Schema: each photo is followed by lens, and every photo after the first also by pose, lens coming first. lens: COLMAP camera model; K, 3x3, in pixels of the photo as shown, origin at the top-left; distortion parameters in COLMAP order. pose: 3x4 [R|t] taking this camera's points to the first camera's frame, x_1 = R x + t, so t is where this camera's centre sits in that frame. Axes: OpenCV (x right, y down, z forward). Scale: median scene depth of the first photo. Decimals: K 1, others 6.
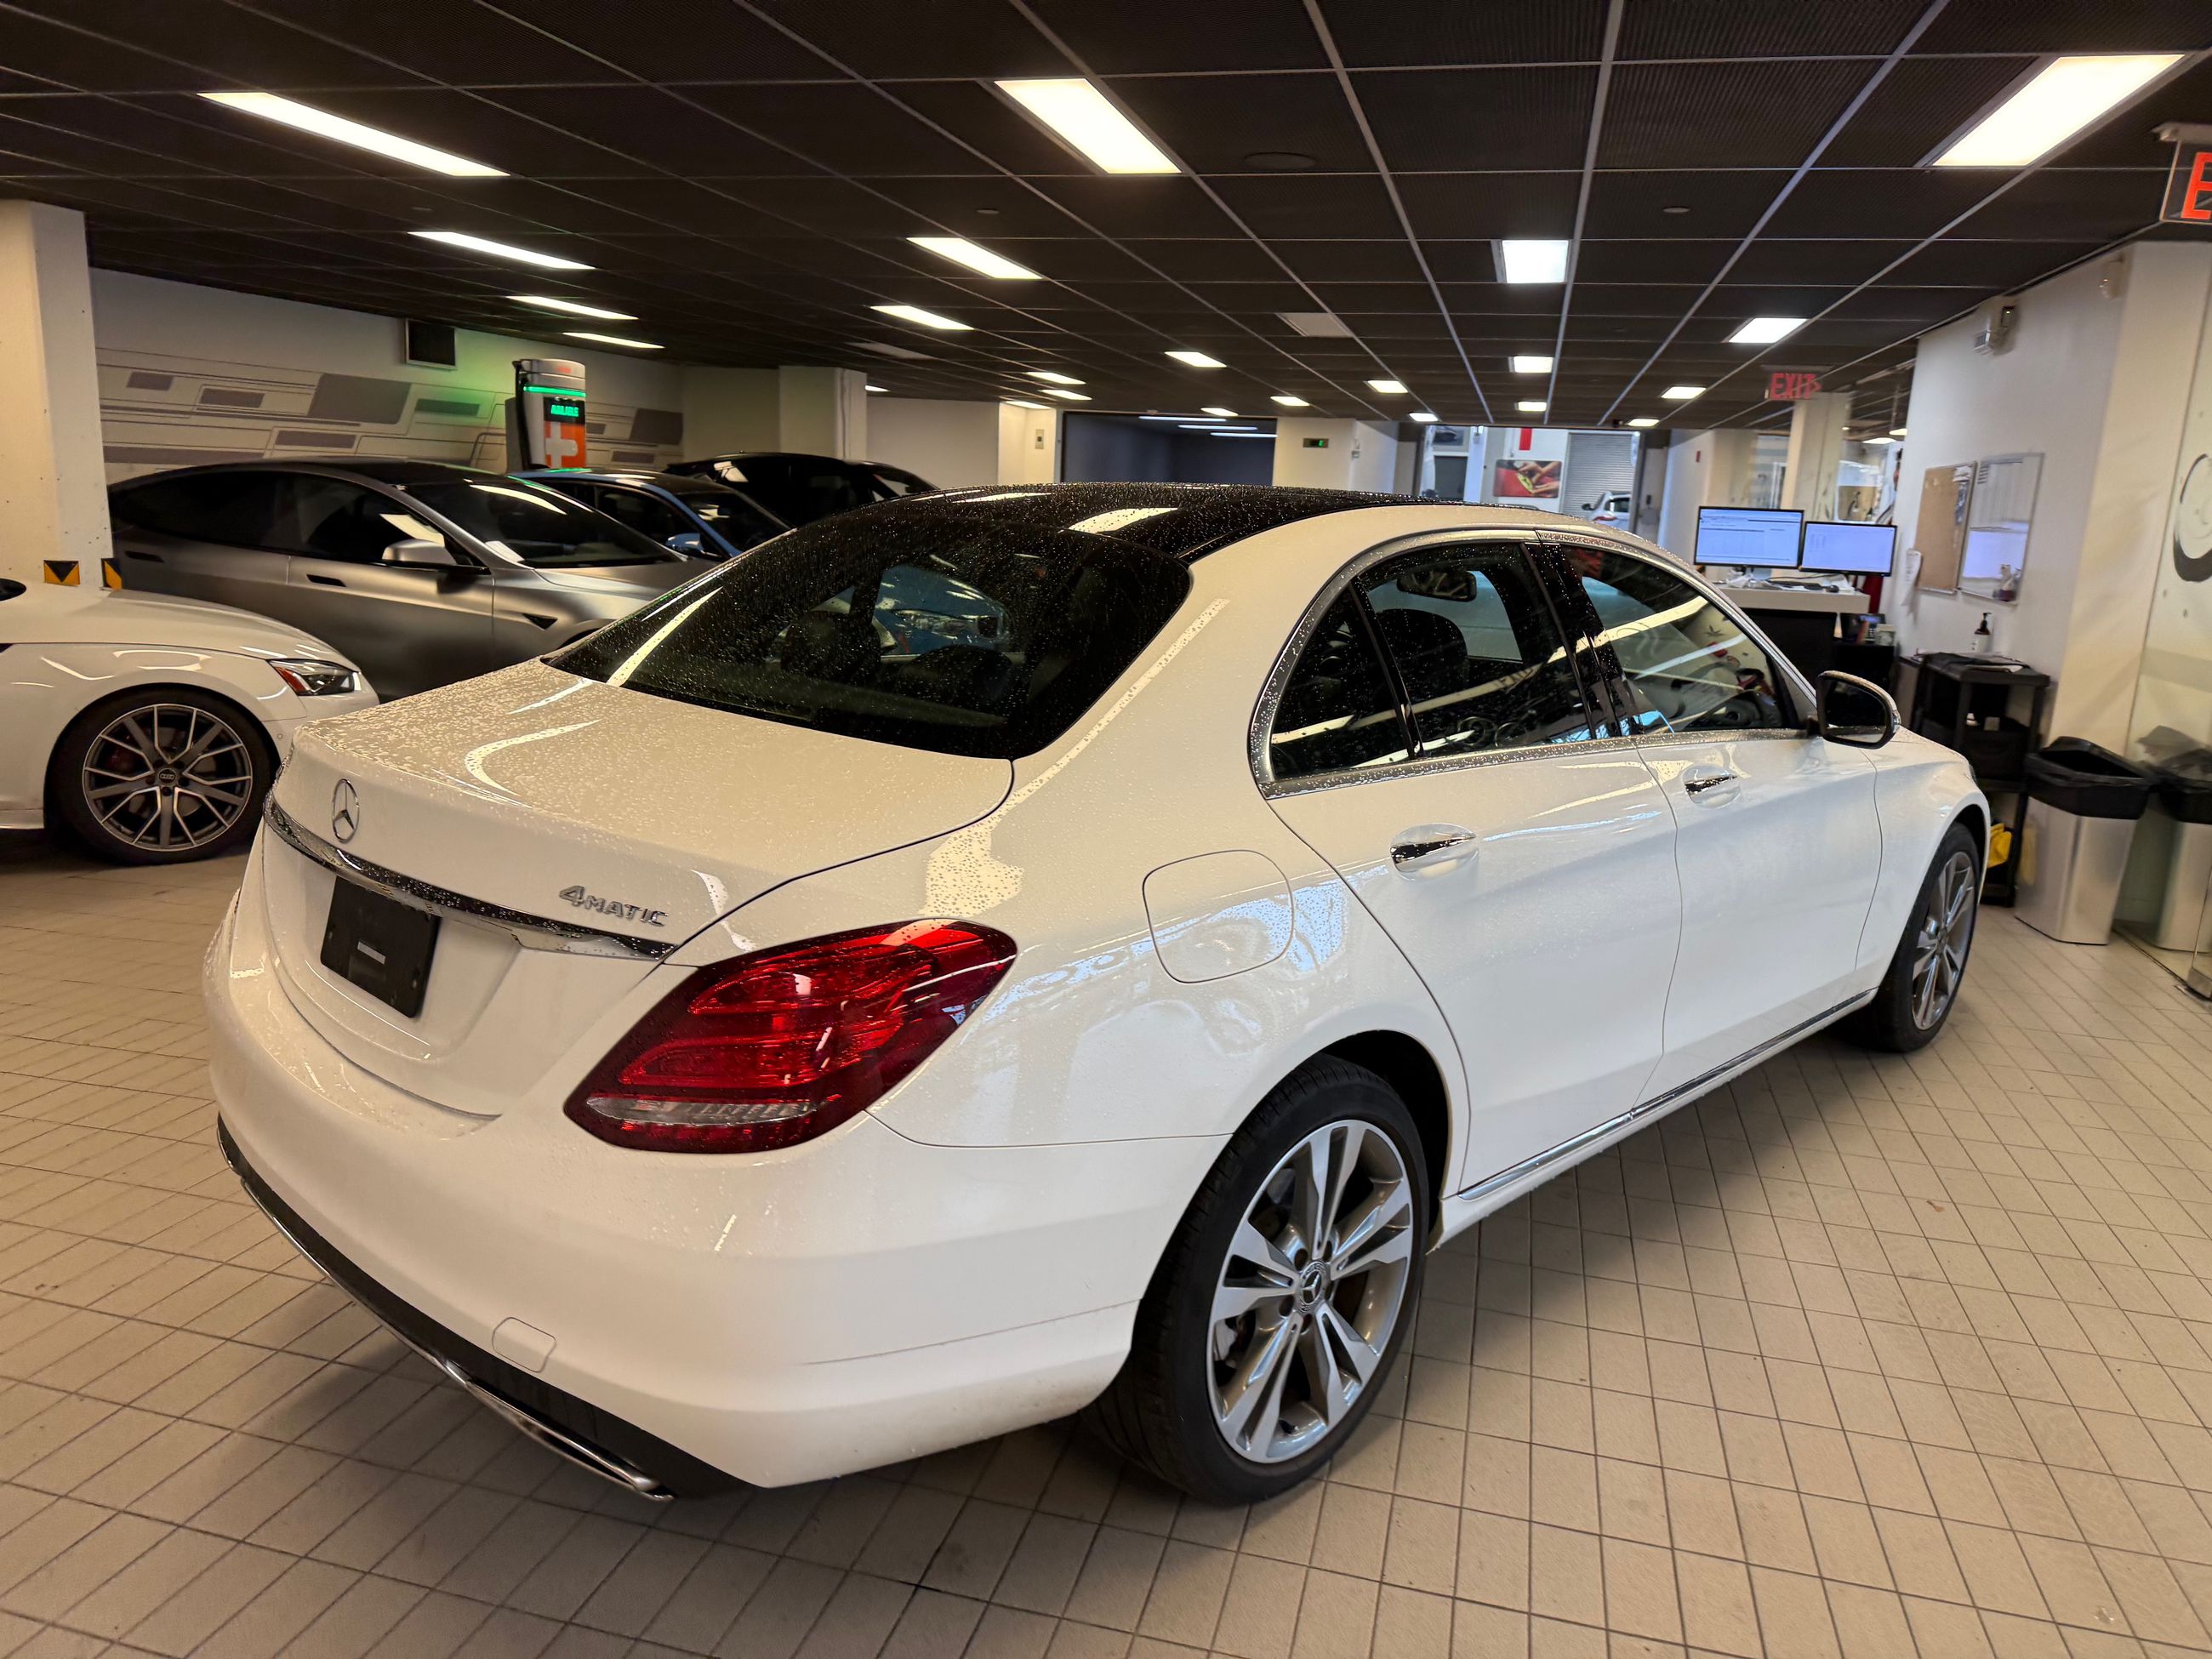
lens RADIAL K [[1553.2, 0, 1122.3], [0, 1553.2, 841.9], [0, 0, 1]] dist [0.029491, -0.041285]
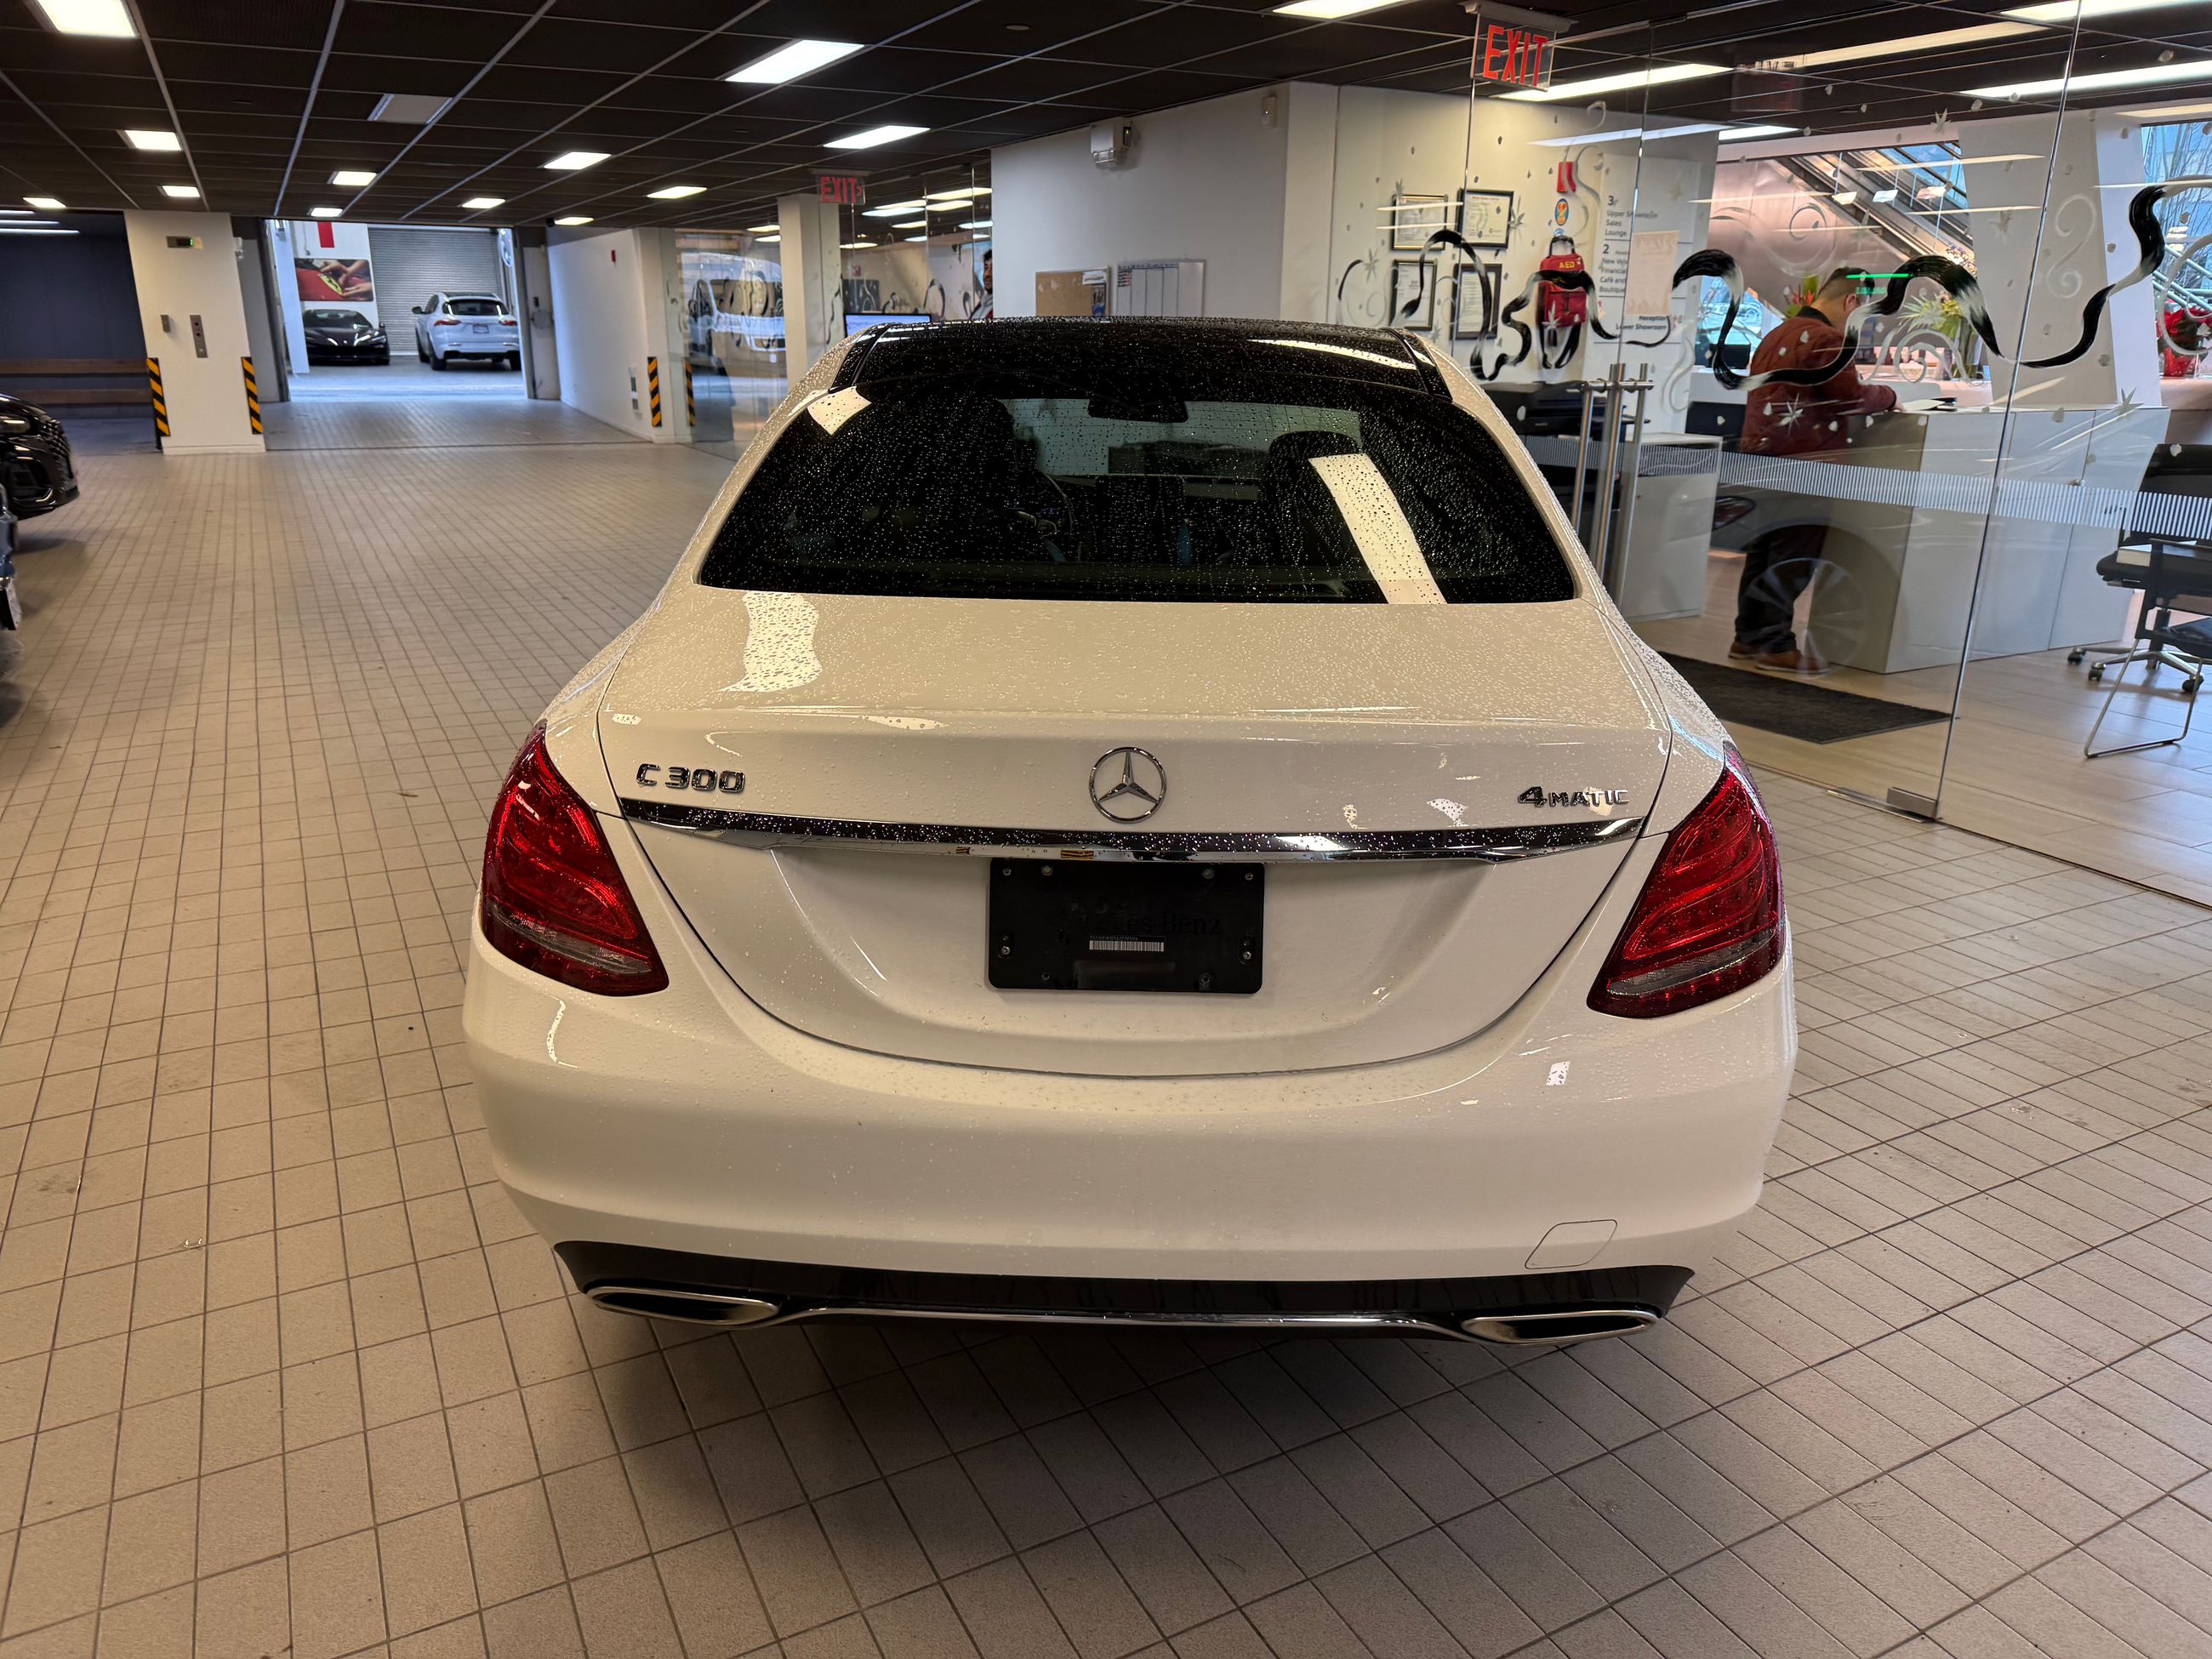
lens RADIAL K [[1553.2, 0, 1111.2], [0, 1553.2, 828.3], [0, 0, 1]] dist [0.029491, -0.041285]
pose [[0.742081, -0.242722, 0.624821, -0.497641], [0.170892, 0.969842, 0.173788, -0.068669], [-0.648160, -0.022188, 0.761181, 0.186942]]
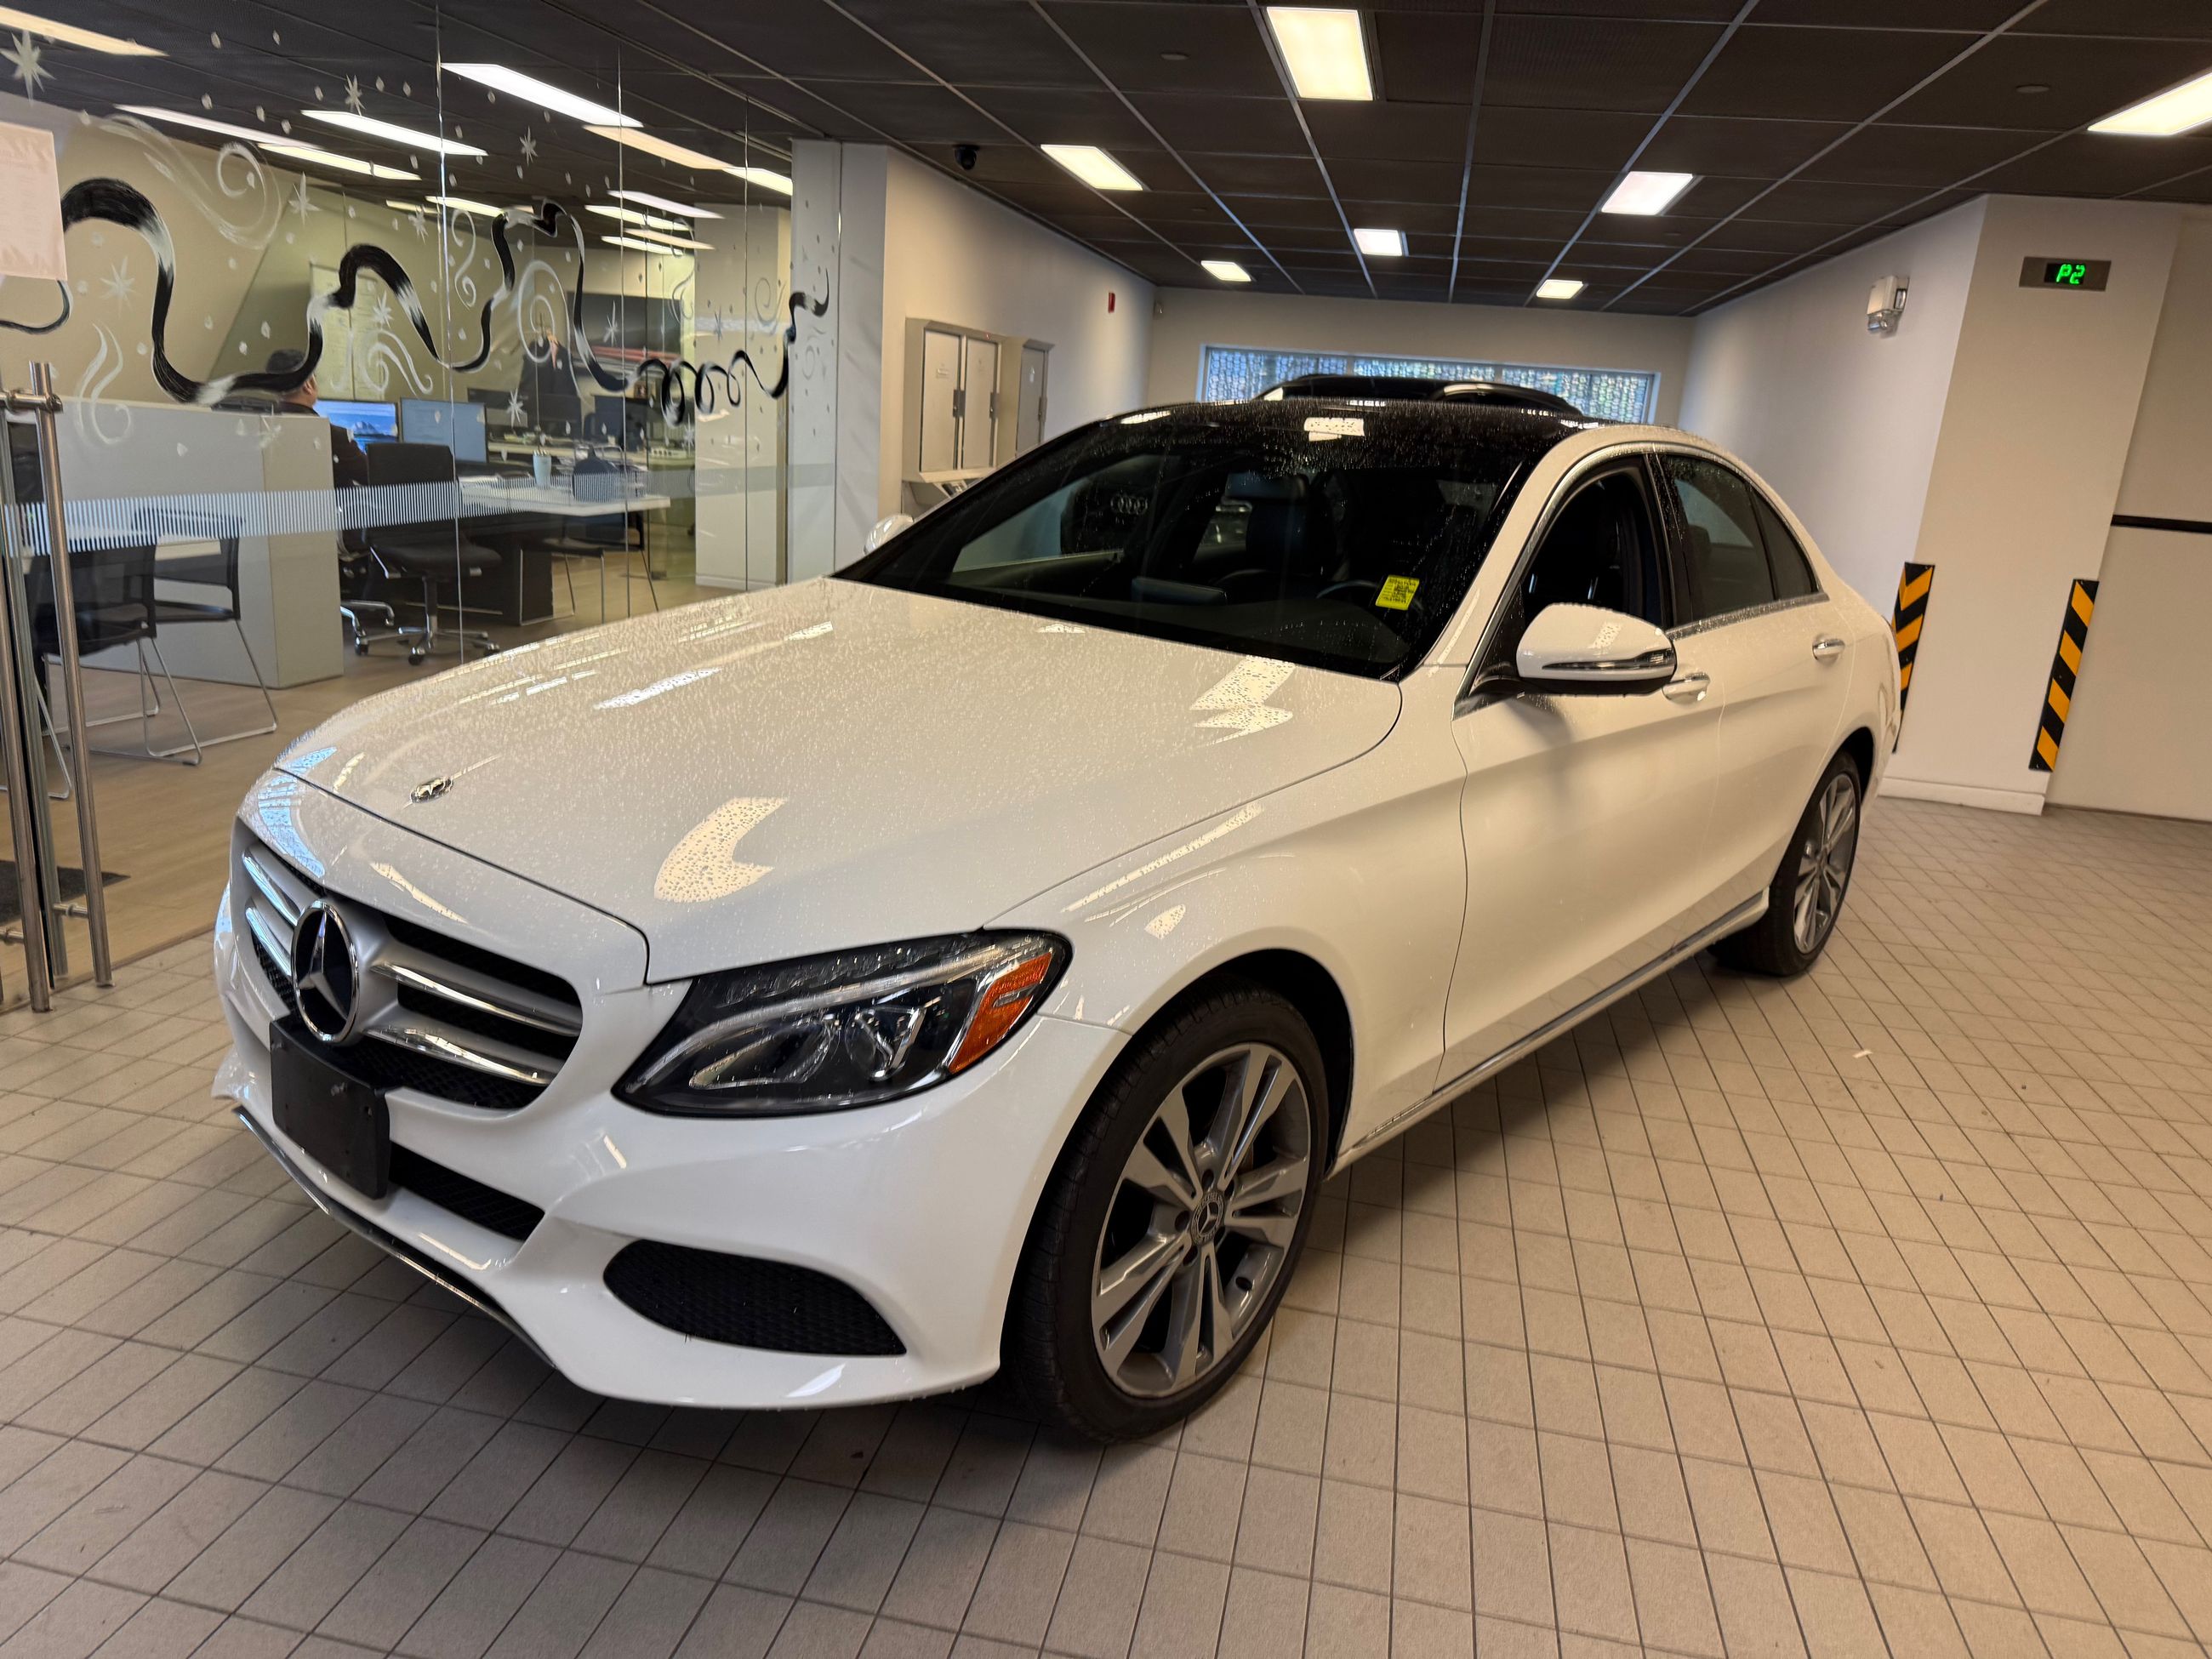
lens RADIAL K [[1553.2, 0, 1117.6], [0, 1553.2, 845.7], [0, 0, 1]] dist [0.029491, -0.041285]
pose [[-0.991371, -0.098209, -0.086824, 0.320389], [-0.127598, 0.874736, 0.467499, -0.363937], [0.030035, 0.474543, -0.879720, 1.741084]]
